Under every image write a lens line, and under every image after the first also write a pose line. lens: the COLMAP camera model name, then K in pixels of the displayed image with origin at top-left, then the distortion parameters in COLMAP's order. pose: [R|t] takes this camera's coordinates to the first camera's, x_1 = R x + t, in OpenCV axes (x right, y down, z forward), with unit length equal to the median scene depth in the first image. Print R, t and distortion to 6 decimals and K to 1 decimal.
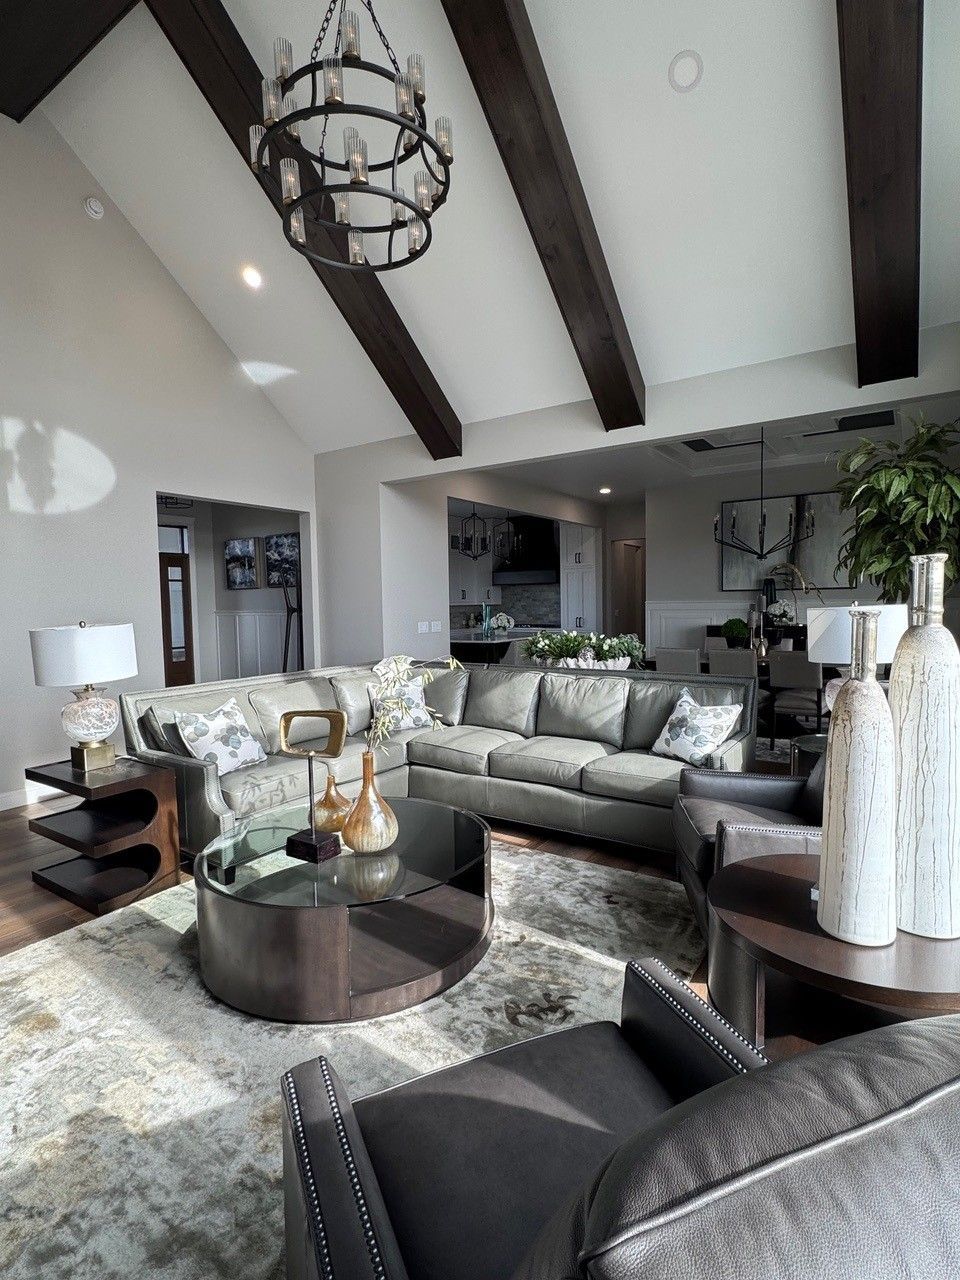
lens RADIAL K [[633.4, 0, 480.0], [0, 633.4, 640.0], [0, 0, 1]] dist [-0.001138, -0.000094]
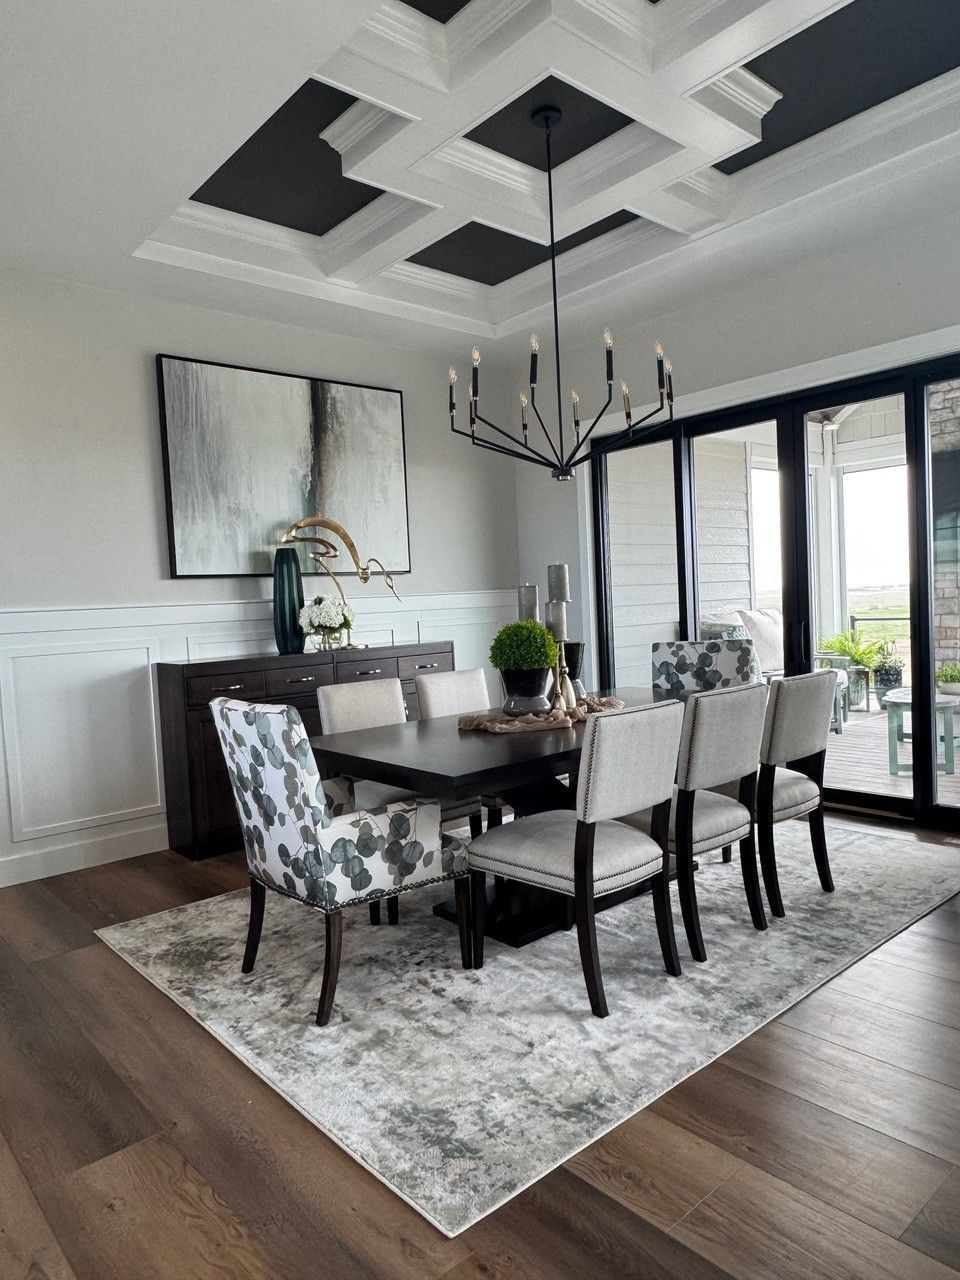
lens RADIAL K [[840.9, 0, 480.0], [0, 840.9, 640.0], [0, 0, 1]] dist [0.000045, 0.000870]
pose [[0.264626, -0.038979, 0.963563, -0.106080], [0.104381, 0.994470, 0.011563, -0.033279], [-0.958685, 0.097518, 0.267231, 0.919294]]
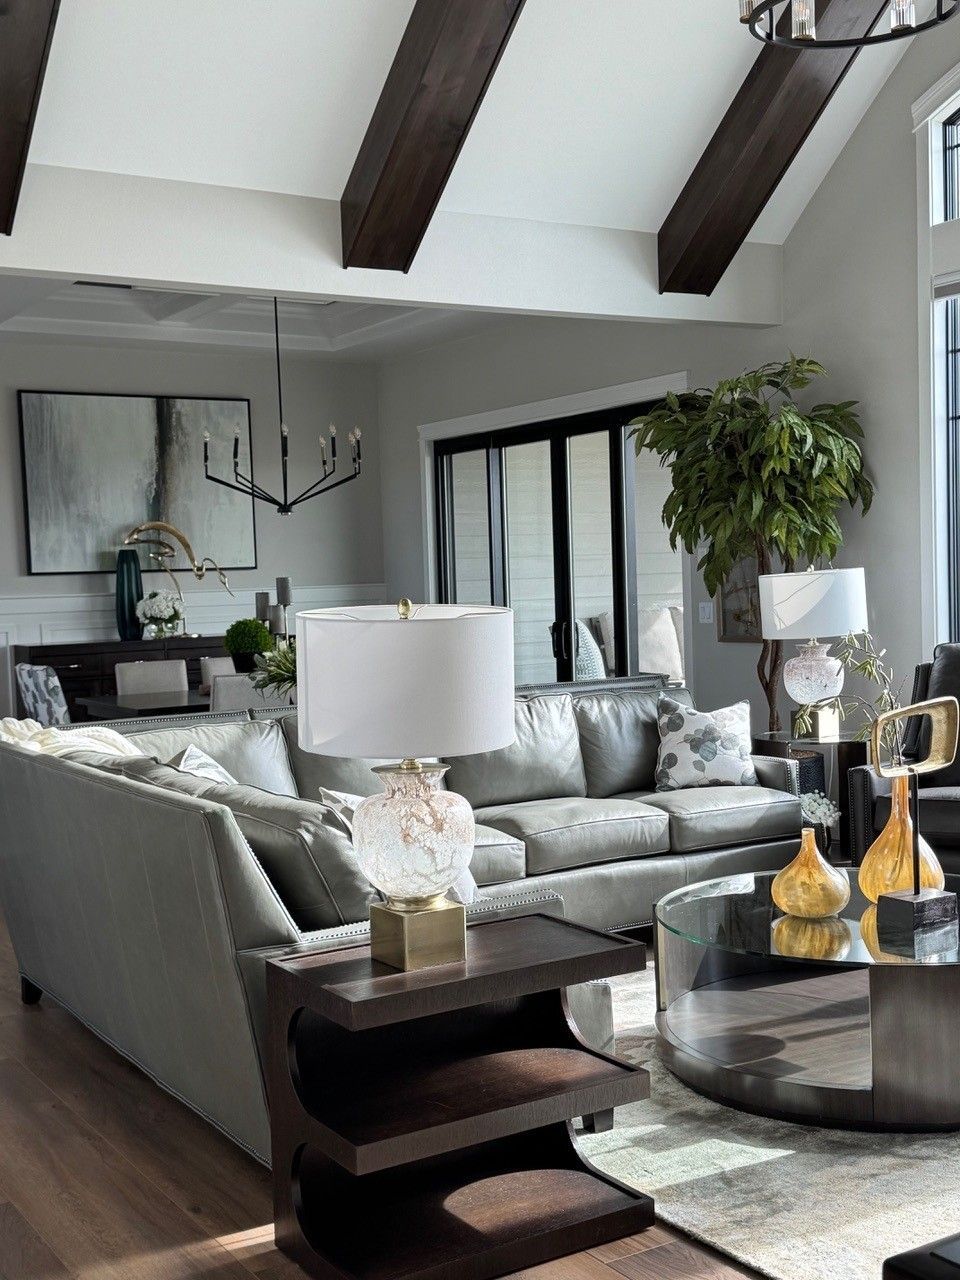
lens RADIAL K [[1542.4, 0, 480.0], [0, 1542.4, 640.0], [0, 0, 1]] dist [0.147639, 0.002888]
pose [[0.418602, -0.034588, 0.907511, -0.747658], [0.083914, 0.996473, -0.000728, 0.001738], [-0.904285, 0.076458, 0.420028, 0.267935]]
